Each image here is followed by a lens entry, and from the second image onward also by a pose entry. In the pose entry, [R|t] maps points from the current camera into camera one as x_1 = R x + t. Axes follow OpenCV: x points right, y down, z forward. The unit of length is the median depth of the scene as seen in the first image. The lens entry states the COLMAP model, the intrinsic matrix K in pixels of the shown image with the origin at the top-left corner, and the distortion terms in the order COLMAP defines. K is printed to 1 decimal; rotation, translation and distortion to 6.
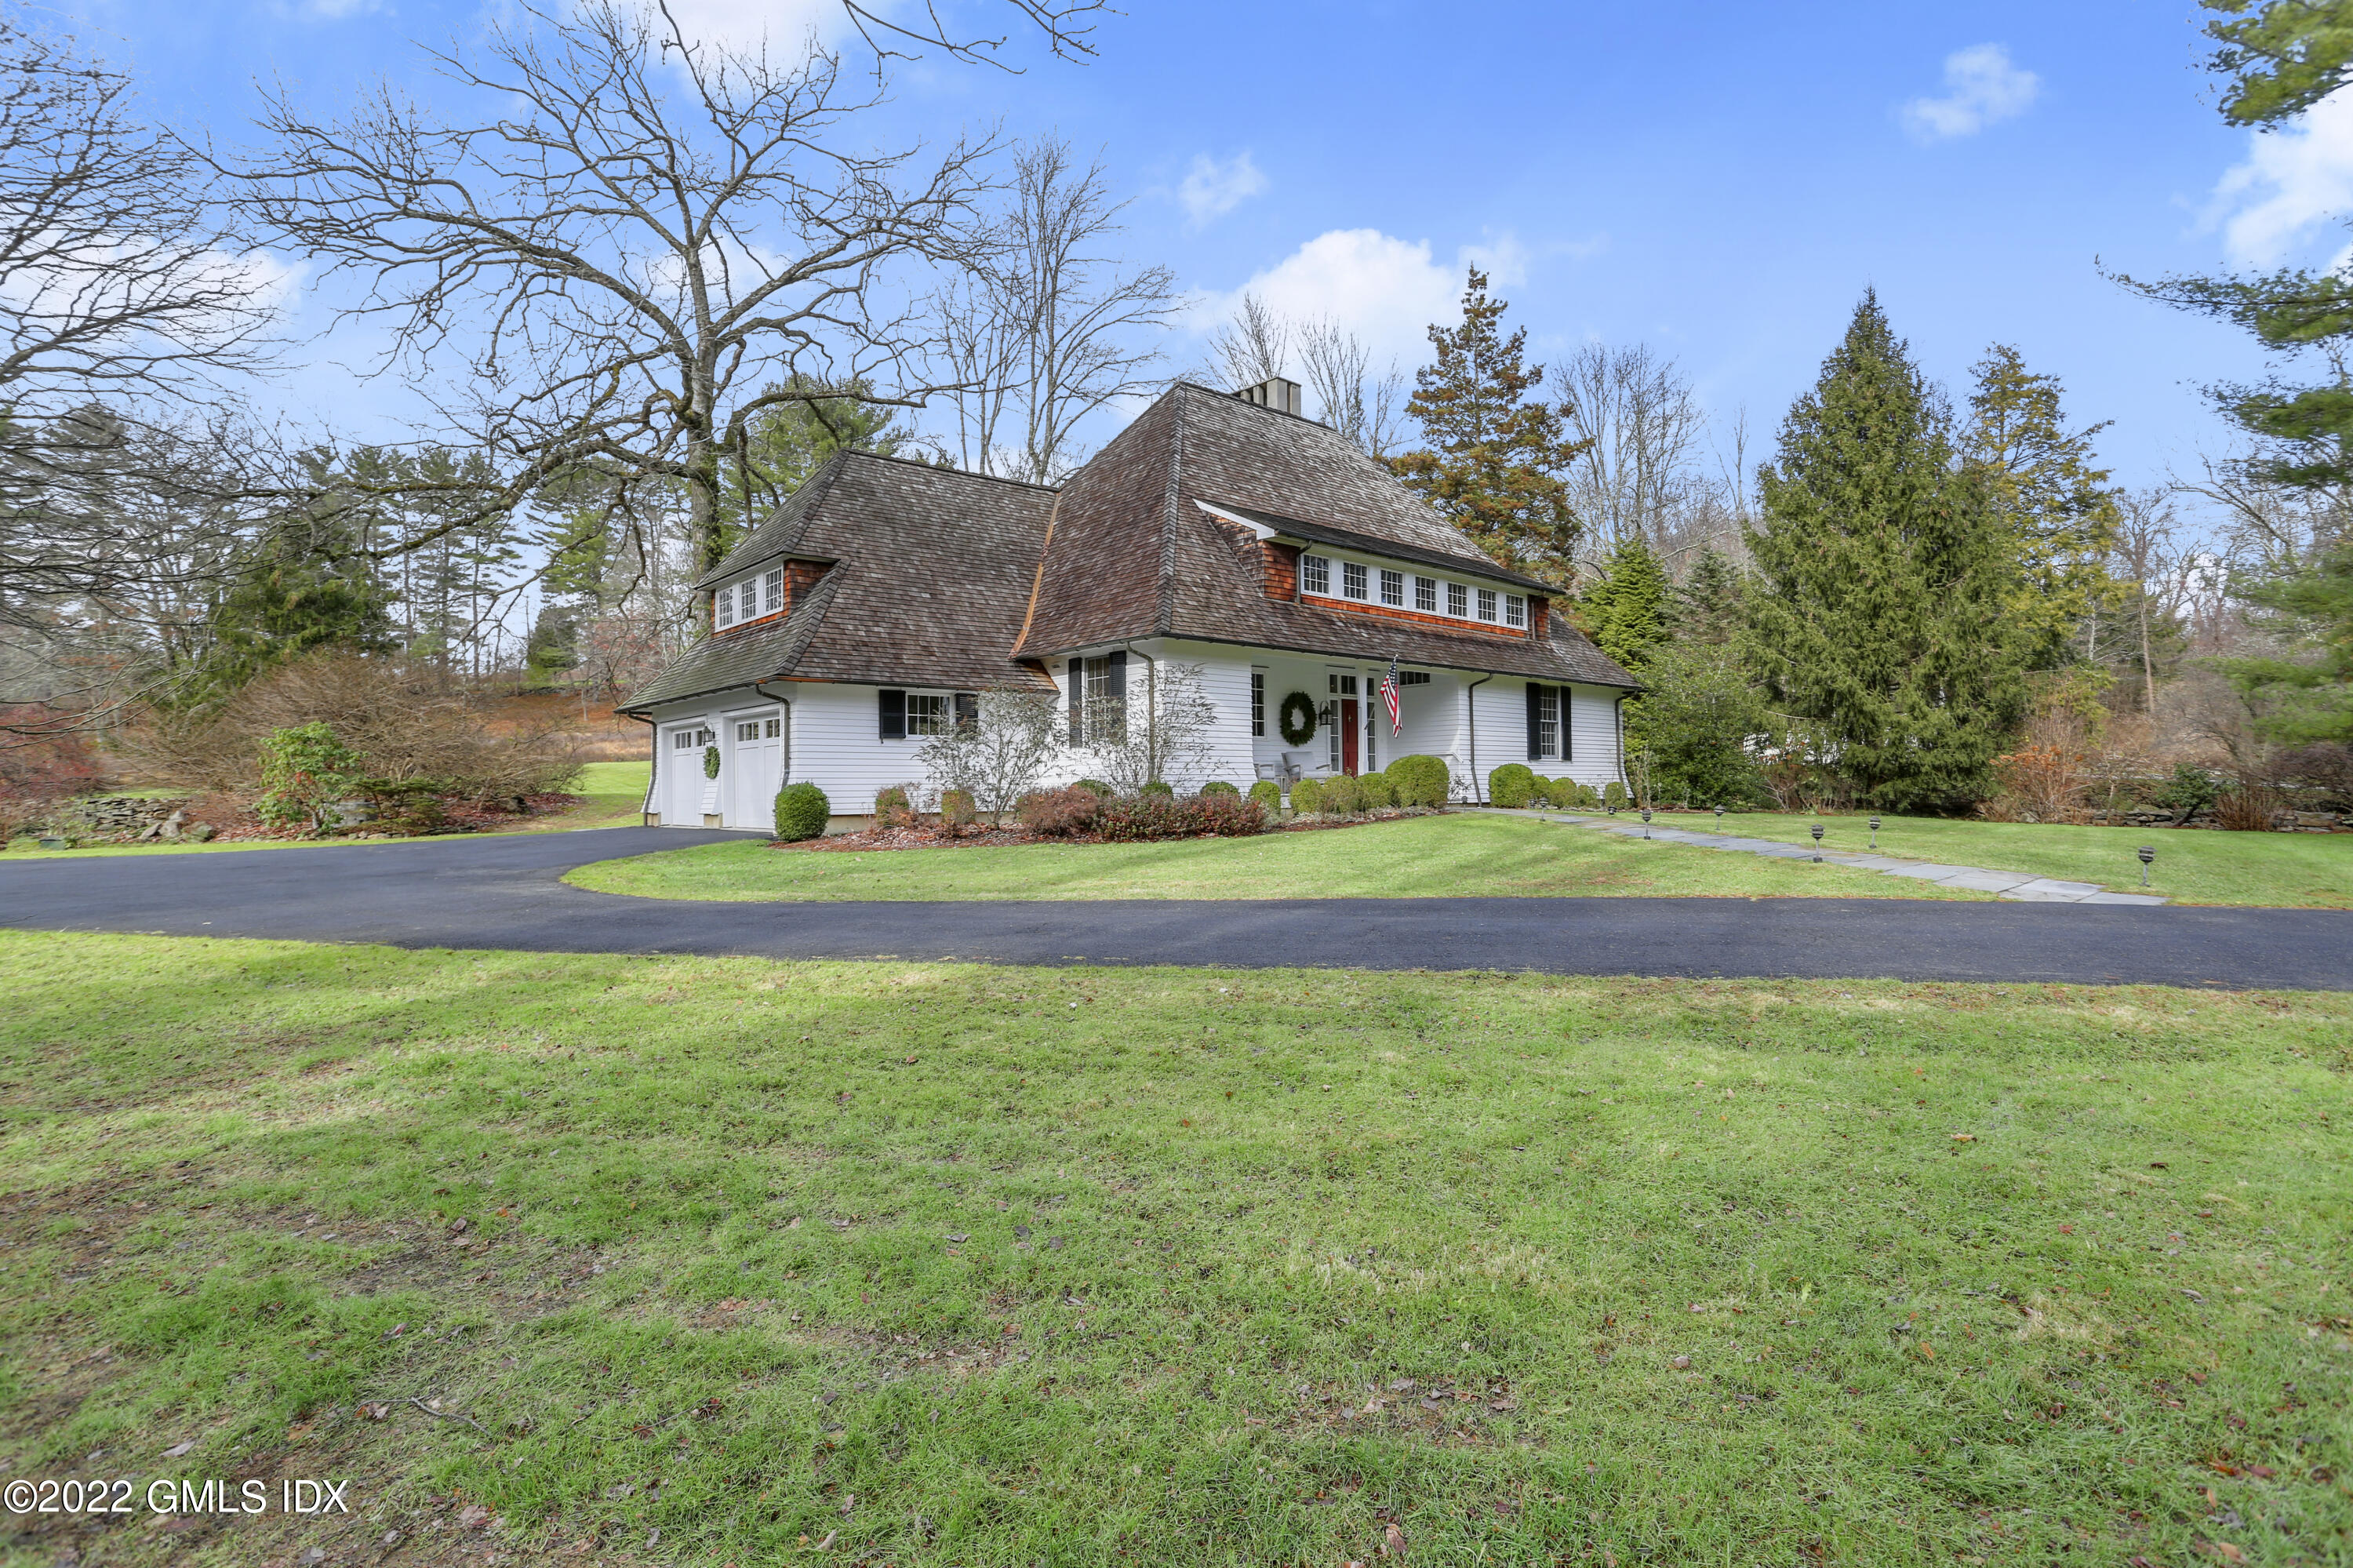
lens RADIAL K [[1151.1, 0, 1176.5], [0, 1151.1, 761.4], [0, 0, 1]] dist [-0.094034, 0.035693]
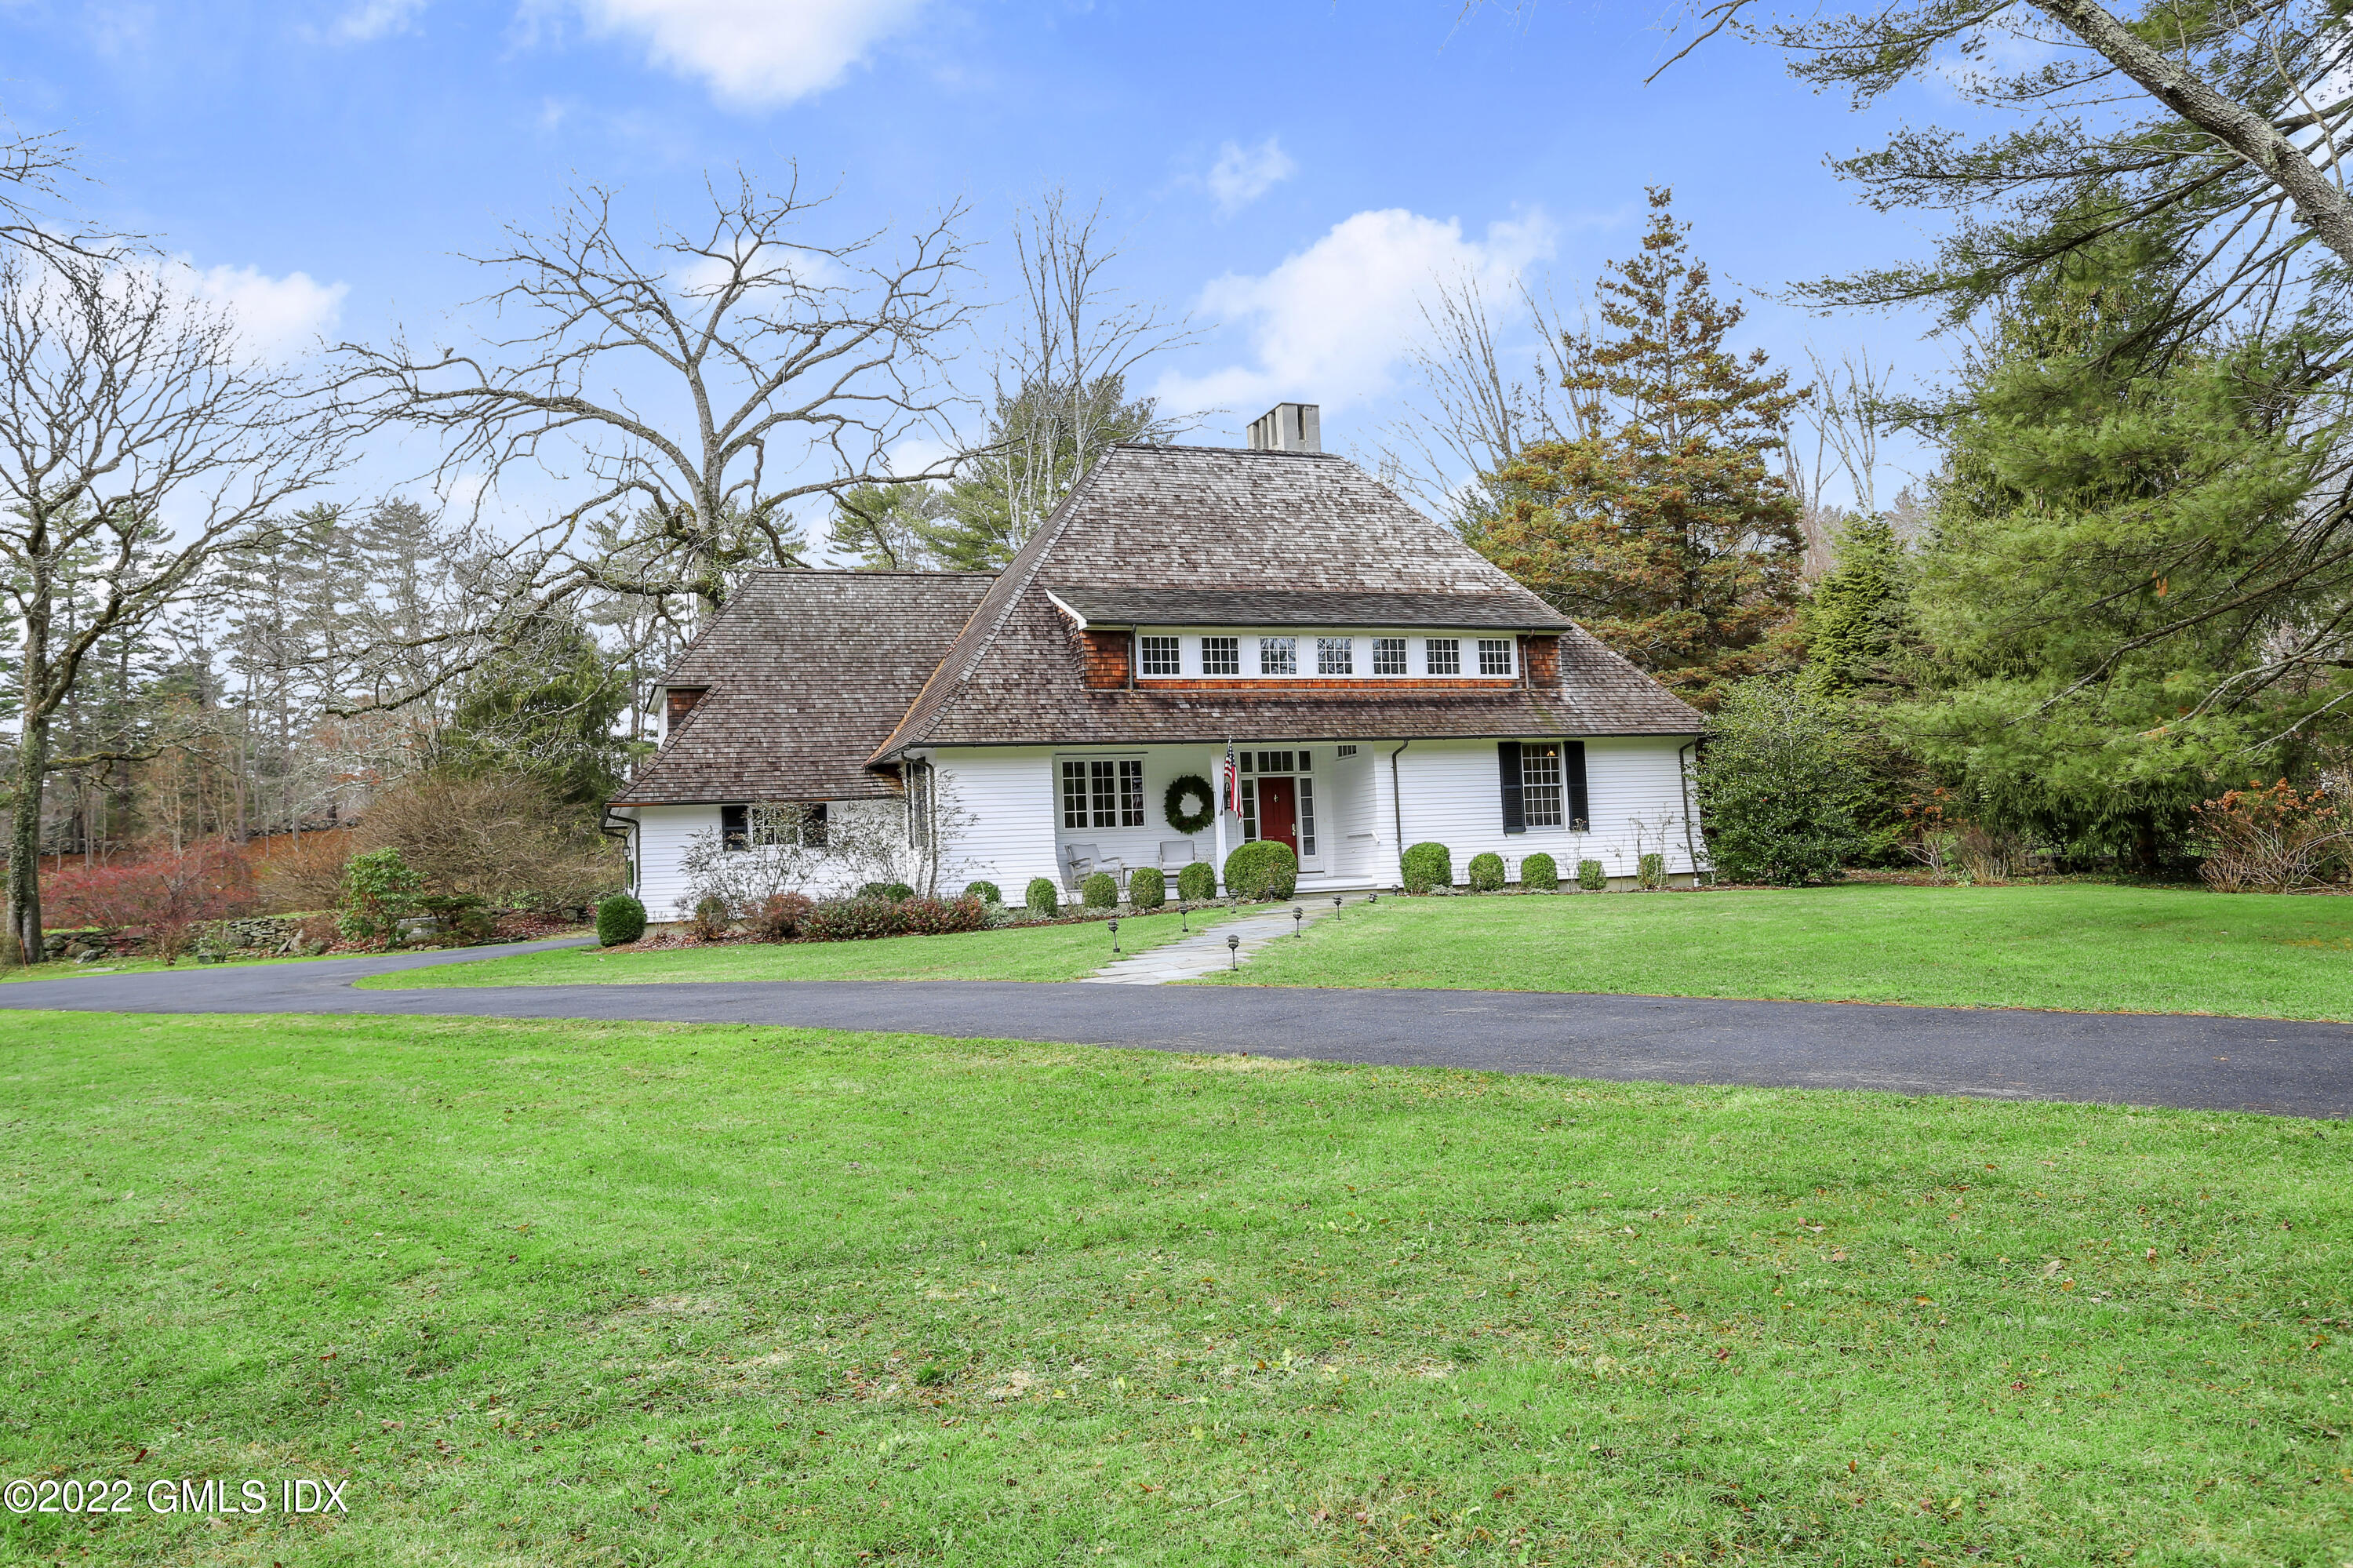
lens RADIAL K [[1657.2, 0, 1174.5], [0, 1657.2, 721.6], [0, 0, 1]] dist [-0.081999, -0.000826]
pose [[0.930052, -0.068414, -0.361003, 0.544493], [0.045764, 0.996431, -0.070932, -0.008741], [0.364567, 0.049450, 0.929863, -0.239643]]
